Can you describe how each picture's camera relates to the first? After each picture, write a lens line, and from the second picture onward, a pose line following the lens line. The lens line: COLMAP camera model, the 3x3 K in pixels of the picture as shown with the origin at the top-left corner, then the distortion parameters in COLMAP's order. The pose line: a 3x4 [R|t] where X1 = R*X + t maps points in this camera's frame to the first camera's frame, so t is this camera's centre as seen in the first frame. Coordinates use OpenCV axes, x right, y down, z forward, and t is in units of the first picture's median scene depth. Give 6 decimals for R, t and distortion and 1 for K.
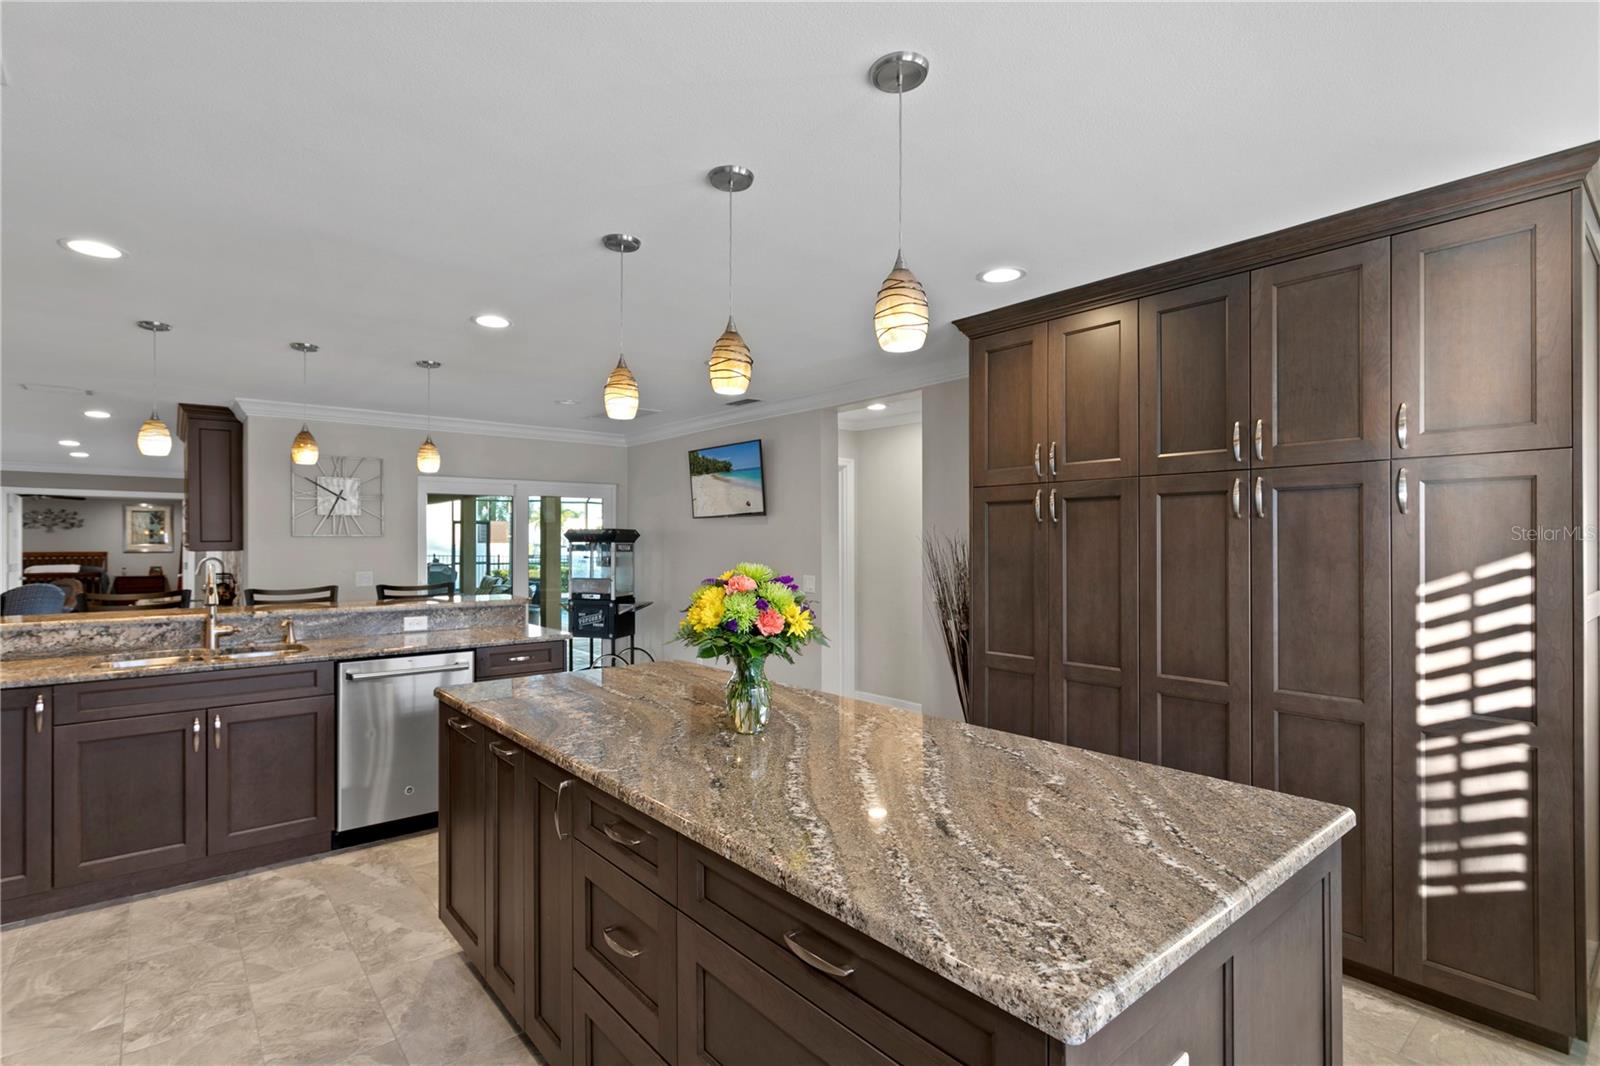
lens RADIAL K [[762.1, 0, 774.5], [0, 762.1, 537.4], [0, 0, 1]] dist [0.001041, 0.000093]
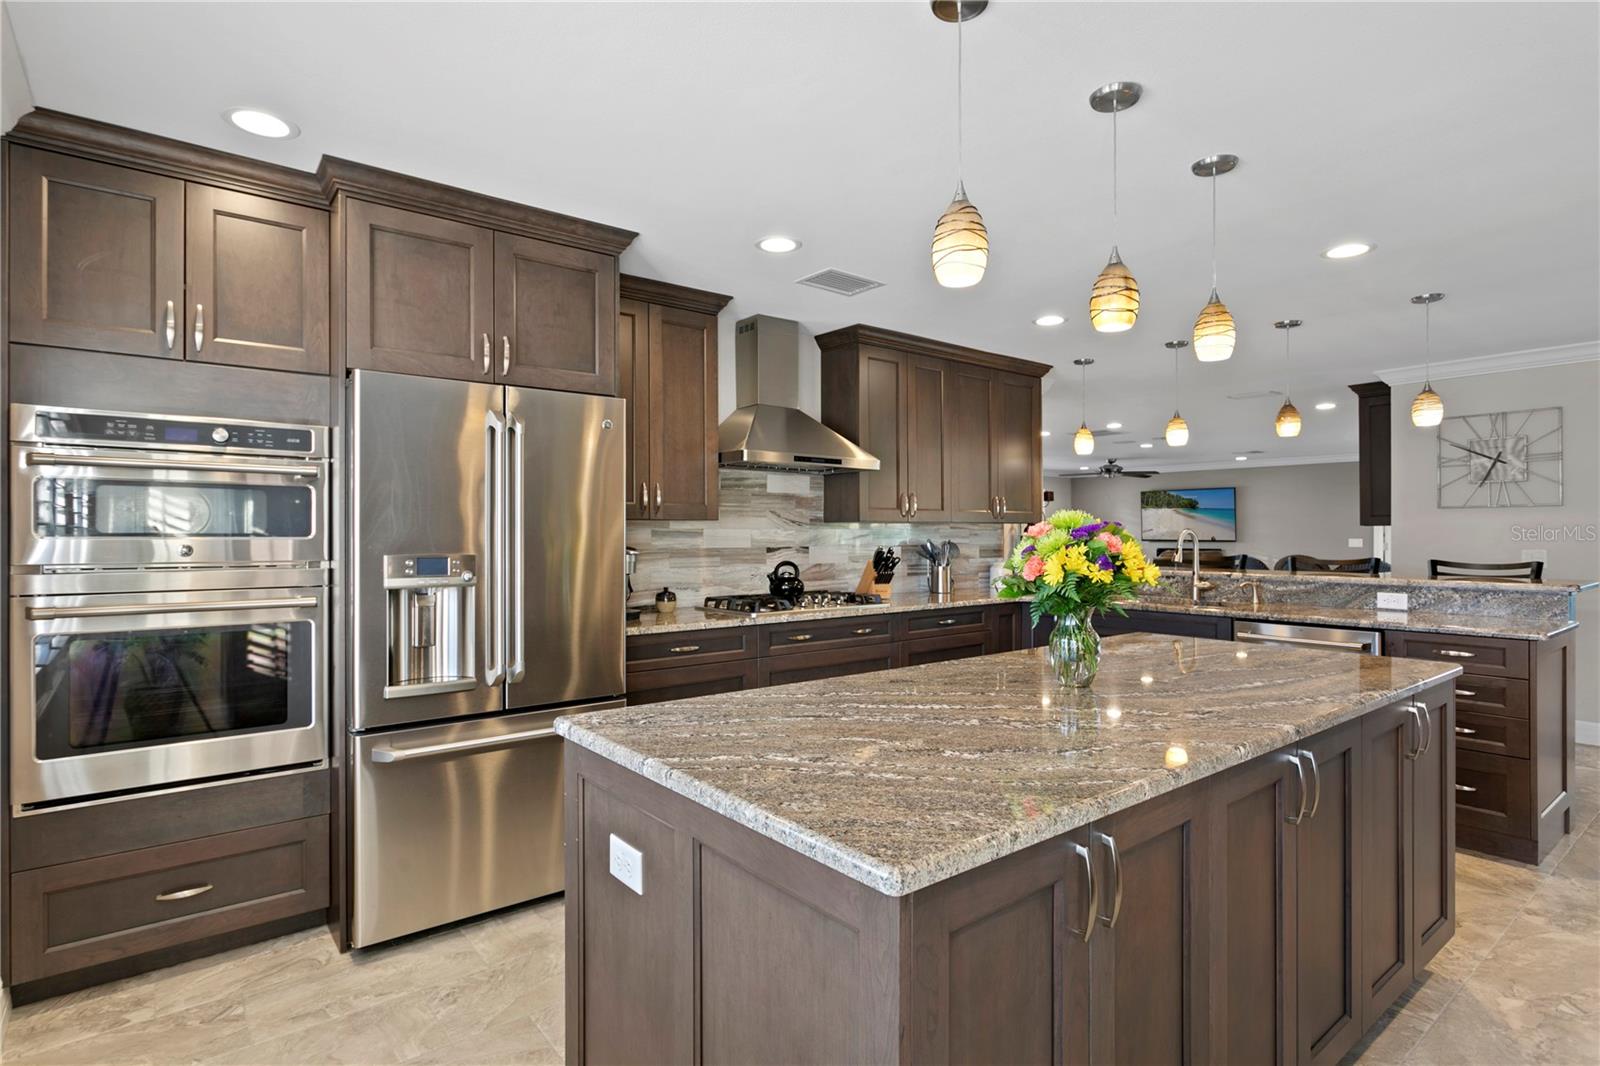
lens RADIAL K [[798.8, 0, 775.8], [0, 798.8, 538.1], [0, 0, 1]] dist [-0.013496, 0.013160]
pose [[-0.019035, 0.008994, -0.999778, 0.747471], [0.008770, 0.999923, 0.008829, 0.041911], [0.999780, -0.008600, -0.019112, 0.488569]]
